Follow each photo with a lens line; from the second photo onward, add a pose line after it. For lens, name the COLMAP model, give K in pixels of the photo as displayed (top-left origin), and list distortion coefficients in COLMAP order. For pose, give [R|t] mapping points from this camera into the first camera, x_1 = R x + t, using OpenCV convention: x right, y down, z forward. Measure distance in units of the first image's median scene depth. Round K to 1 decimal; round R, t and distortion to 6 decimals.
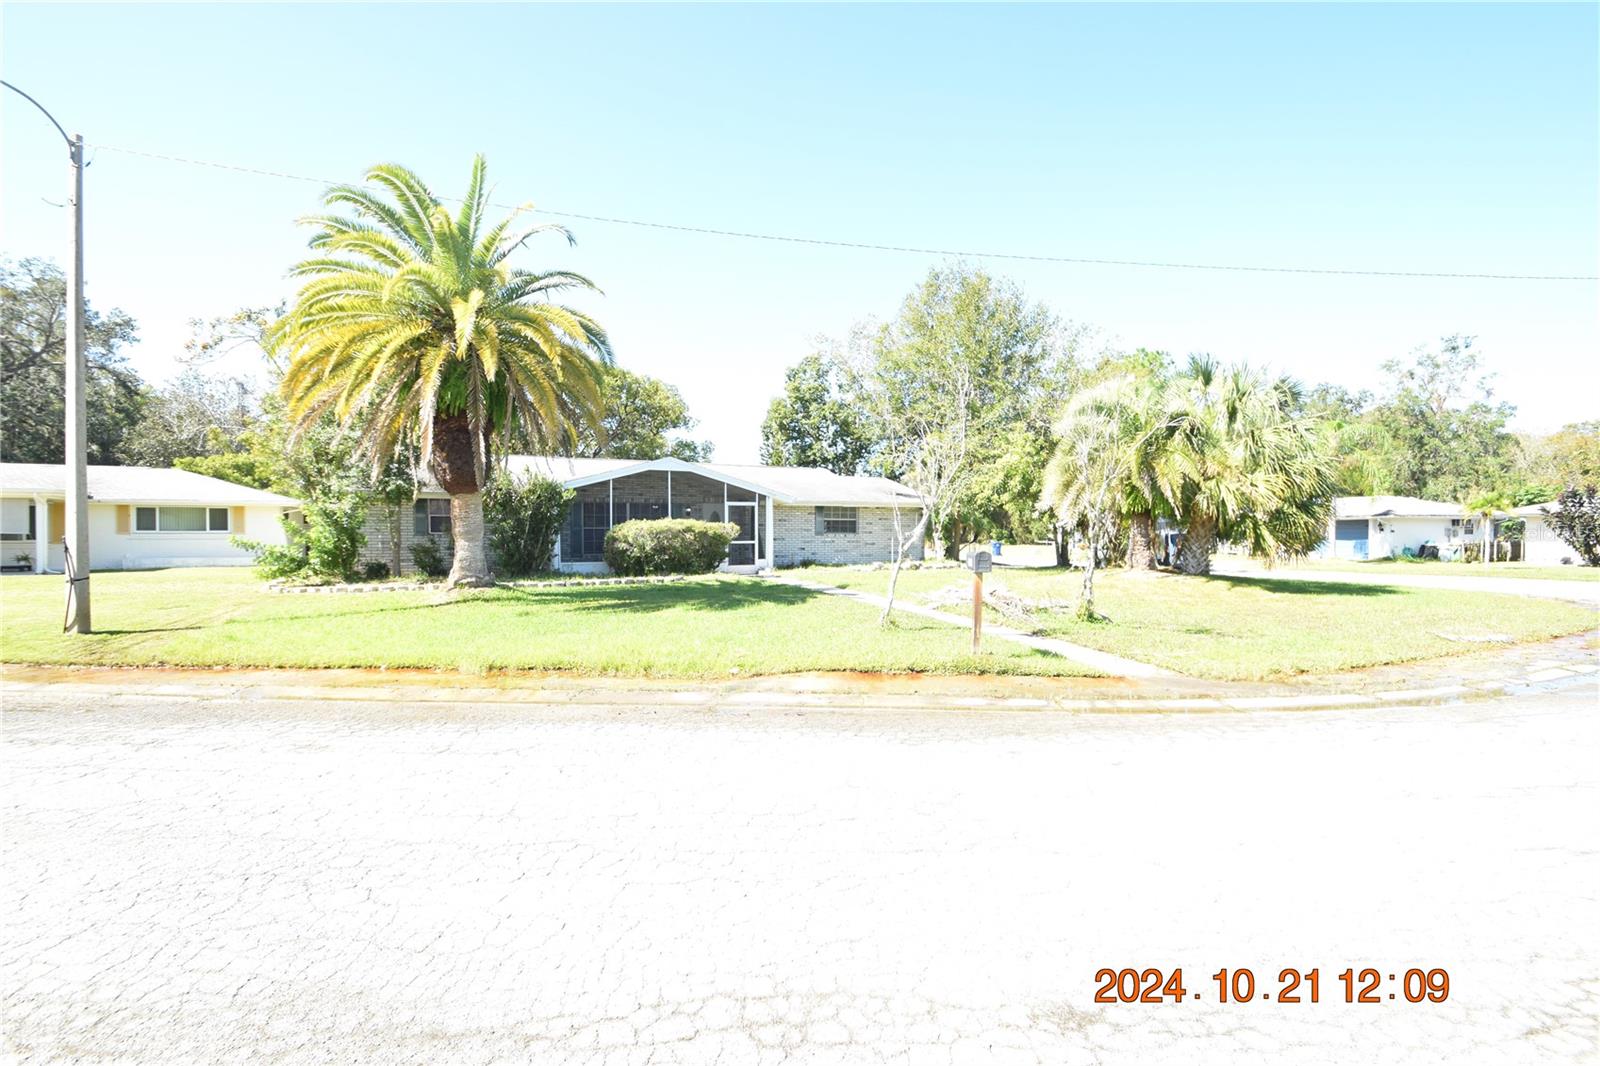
lens RADIAL K [[707.2, 0, 799.6], [0, 707.2, 532.3], [0, 0, 1]] dist [-0.003707, -0.000657]
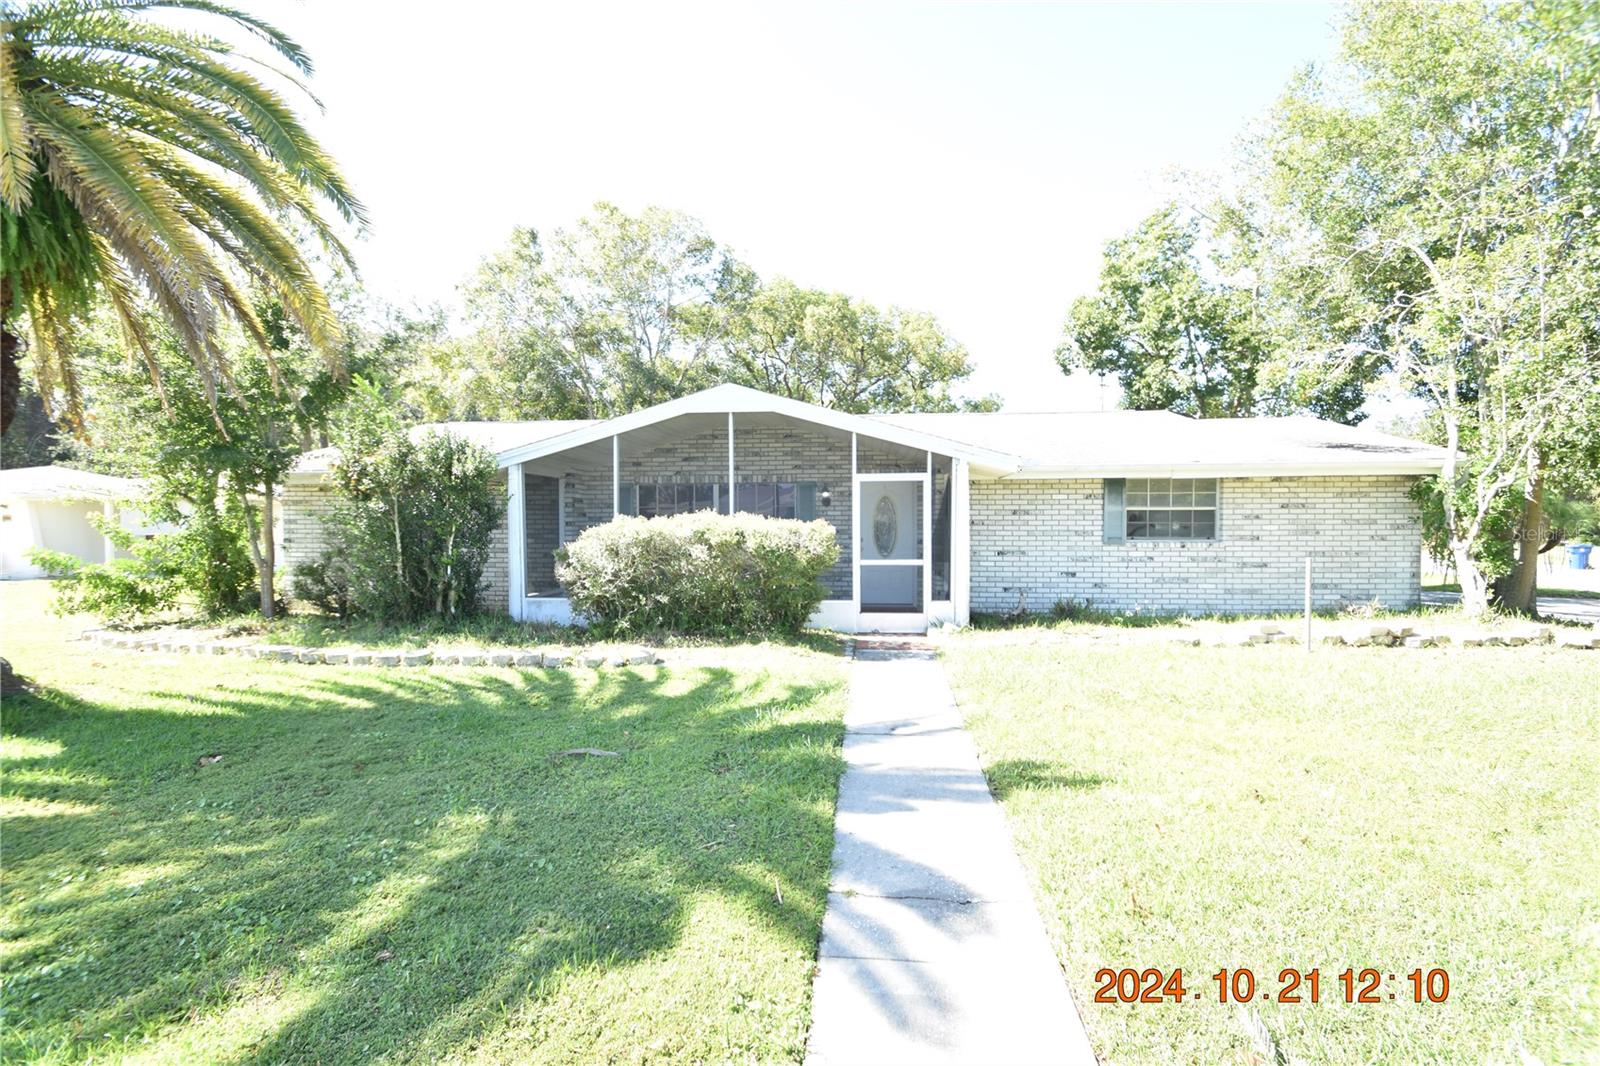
lens RADIAL K [[707.2, 0, 801.6], [0, 707.2, 533.3], [0, 0, 1]] dist [-0.003707, -0.000657]
pose [[0.857334, 0.004068, -0.514744, 0.088904], [0.002869, 0.999915, 0.012681, -0.009230], [0.514752, -0.012348, 0.857250, 0.518692]]
